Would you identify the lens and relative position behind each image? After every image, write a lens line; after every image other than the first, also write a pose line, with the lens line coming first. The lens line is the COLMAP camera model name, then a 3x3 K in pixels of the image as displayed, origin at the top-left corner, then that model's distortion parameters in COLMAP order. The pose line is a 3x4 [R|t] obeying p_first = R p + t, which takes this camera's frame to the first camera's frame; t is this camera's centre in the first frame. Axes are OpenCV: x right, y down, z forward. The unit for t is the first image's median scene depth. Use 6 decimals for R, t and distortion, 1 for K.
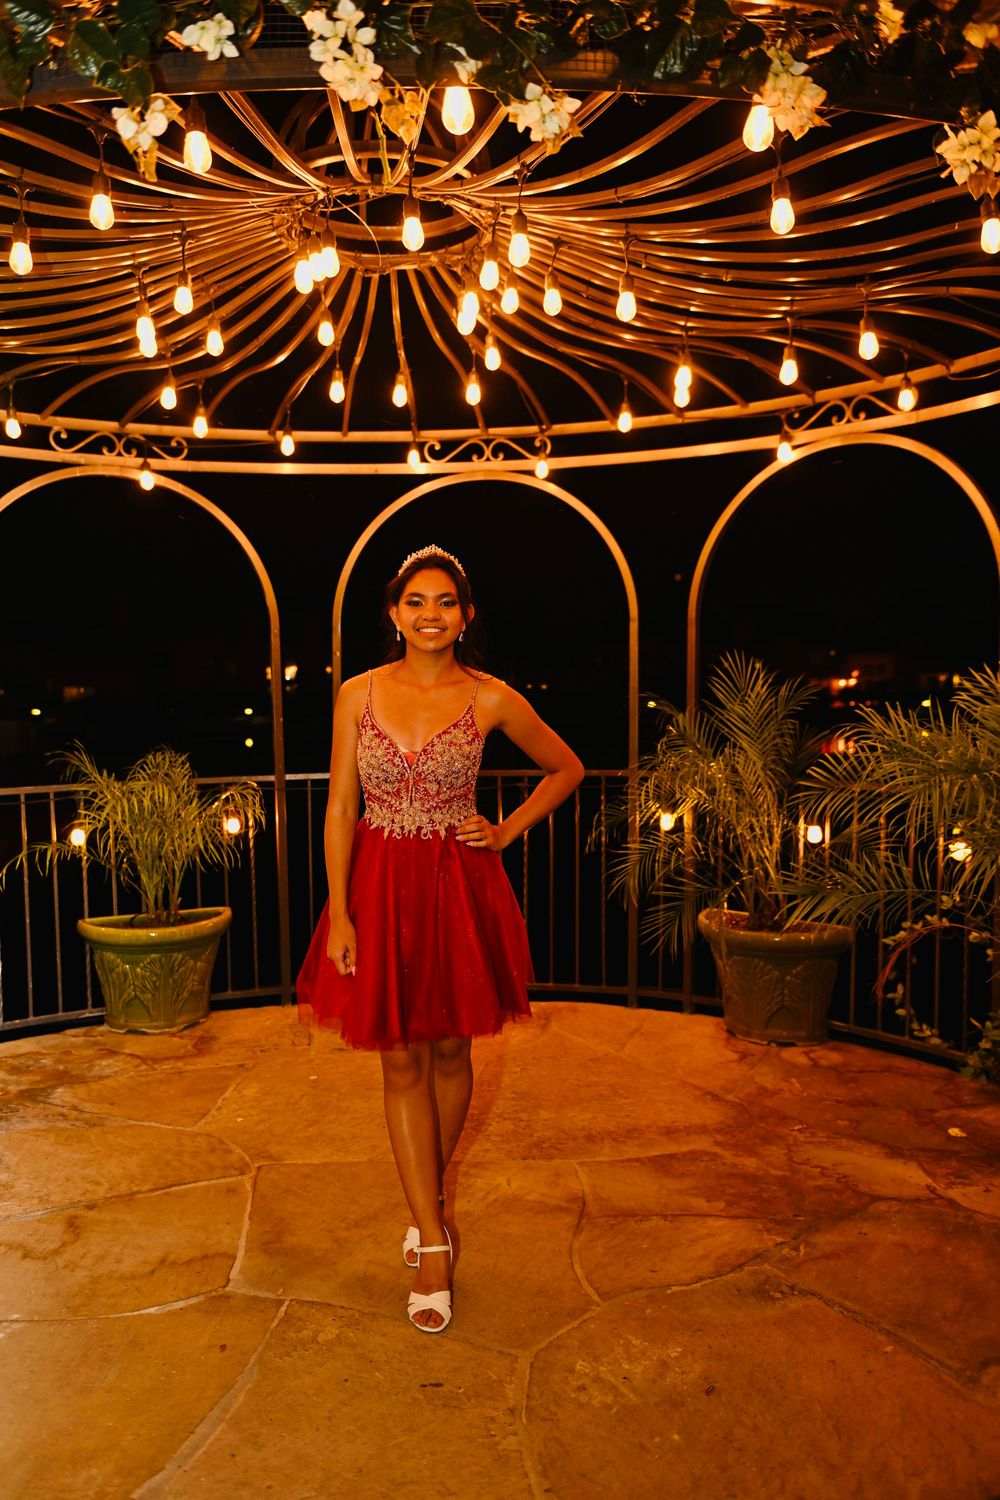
lens RADIAL K [[1138.7, 0, 503.5], [0, 1138.7, 750.9], [0, 0, 1]] dist [-0.011409, -0.014787]
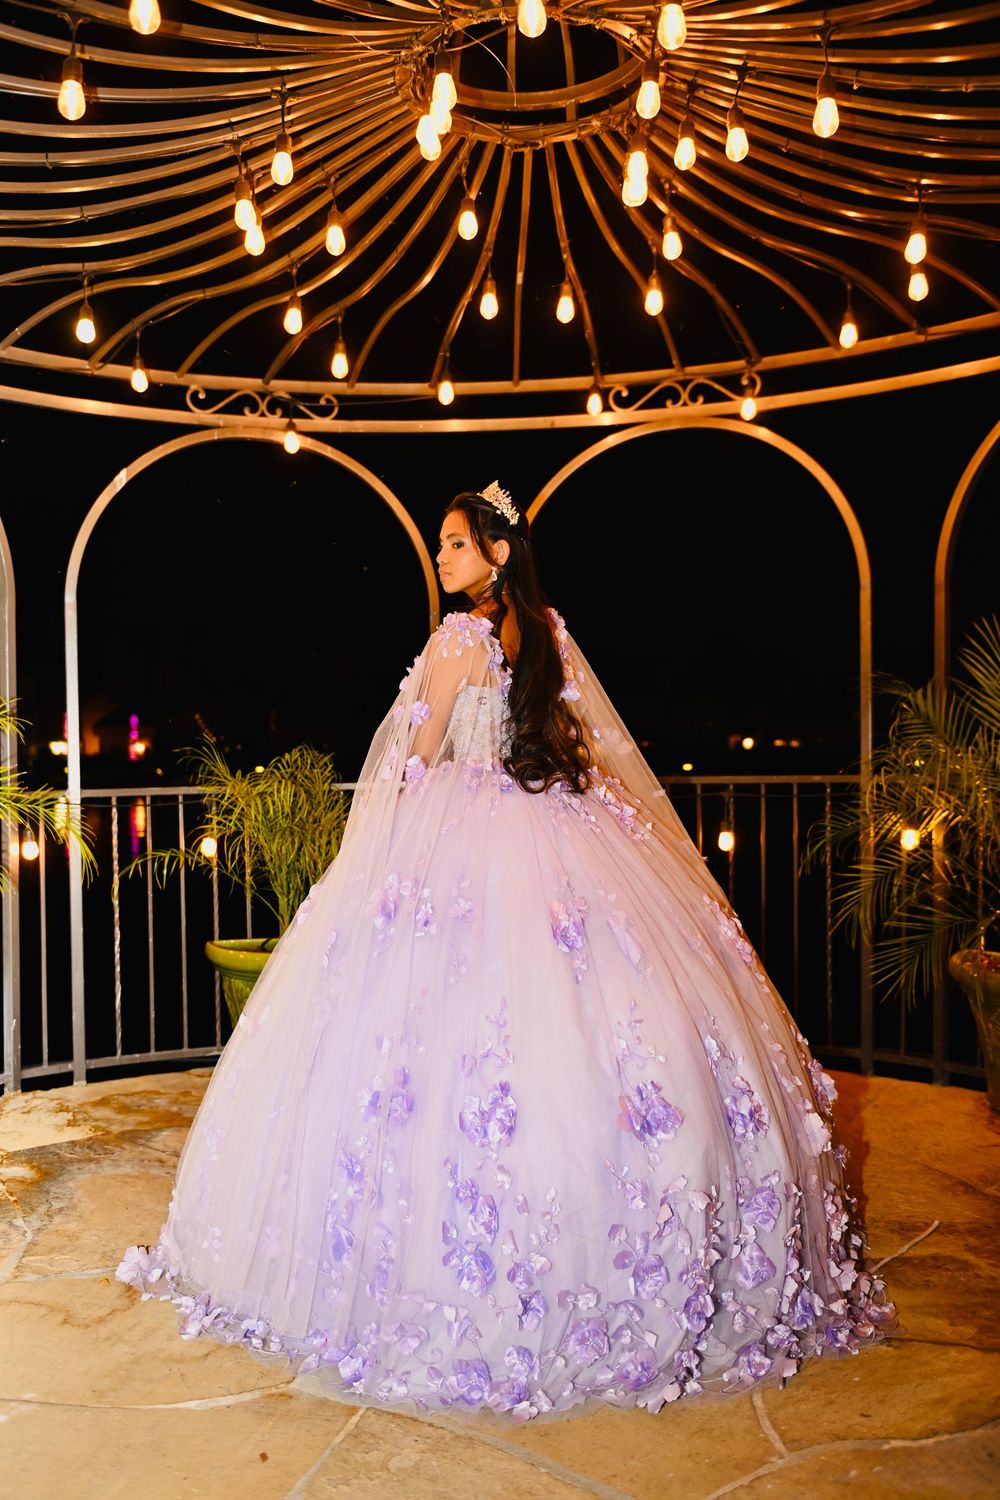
lens RADIAL K [[1256.5, 0, 503.9], [0, 1256.5, 743.3], [0, 0, 1]] dist [-0.008694, -0.017369]
pose [[0.982534, -0.000790, -0.186081, 0.030274], [-0.008124, 0.998855, -0.047136, 0.041494], [0.185906, 0.047825, 0.981403, 0.091802]]
